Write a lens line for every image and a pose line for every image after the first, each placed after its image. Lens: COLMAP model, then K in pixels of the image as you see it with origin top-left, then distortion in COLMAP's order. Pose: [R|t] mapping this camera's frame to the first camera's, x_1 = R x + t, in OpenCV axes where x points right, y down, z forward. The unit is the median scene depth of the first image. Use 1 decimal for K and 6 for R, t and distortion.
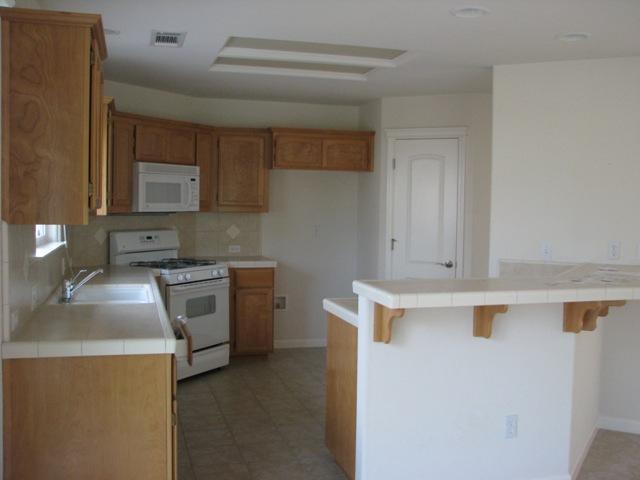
lens RADIAL K [[711.7, 0, 320.6], [0, 711.7, 216.0], [0, 0, 1]] dist [-0.176969, 0.256548]
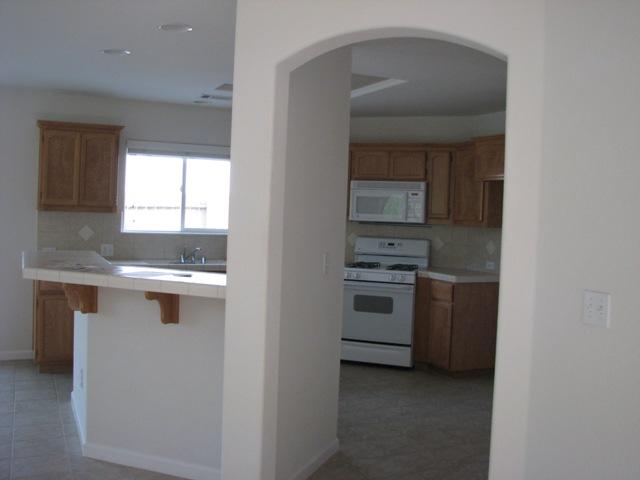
lens RADIAL K [[711.7, 0, 320.6], [0, 711.7, 216.0], [0, 0, 1]] dist [-0.176969, 0.256548]
pose [[0.147916, 0.004026, -0.988992, 0.907392], [-0.054136, 0.998525, -0.004032, -0.005153], [0.987517, 0.054136, 0.147916, 0.703499]]
